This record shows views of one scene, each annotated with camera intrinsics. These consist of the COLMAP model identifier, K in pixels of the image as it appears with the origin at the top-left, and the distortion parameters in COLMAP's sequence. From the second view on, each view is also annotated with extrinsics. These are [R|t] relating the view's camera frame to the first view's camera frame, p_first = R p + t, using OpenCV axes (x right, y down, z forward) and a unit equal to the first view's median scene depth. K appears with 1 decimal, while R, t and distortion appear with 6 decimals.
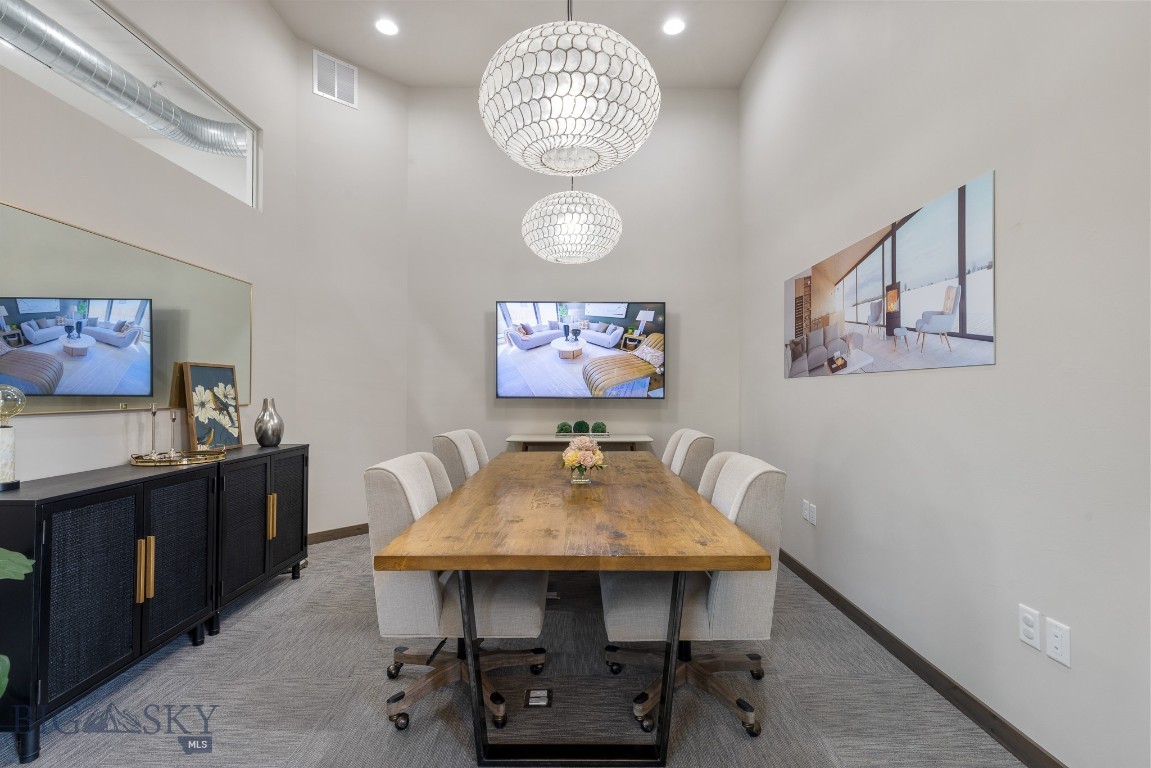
lens RADIAL K [[516.7, 0, 577.8], [0, 516.7, 384.1], [0, 0, 1]] dist [0.002320, 0.000375]
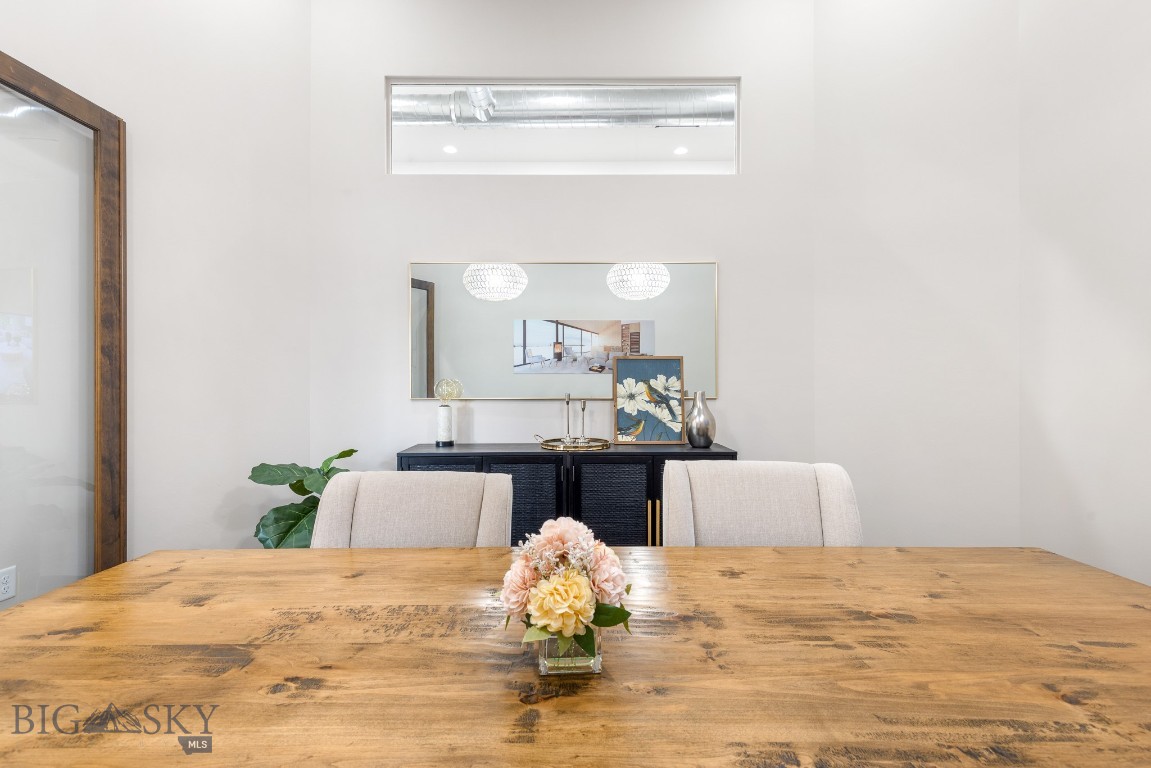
lens RADIAL K [[516.7, 0, 574.6], [0, 516.7, 387.5], [0, 0, 1]] dist [0.002320, 0.000375]
pose [[0.003666, 0.007637, -0.999964, 0.322214], [0.013462, 0.999880, 0.007686, 0.013305], [0.999903, -0.013490, 0.003563, 0.955653]]
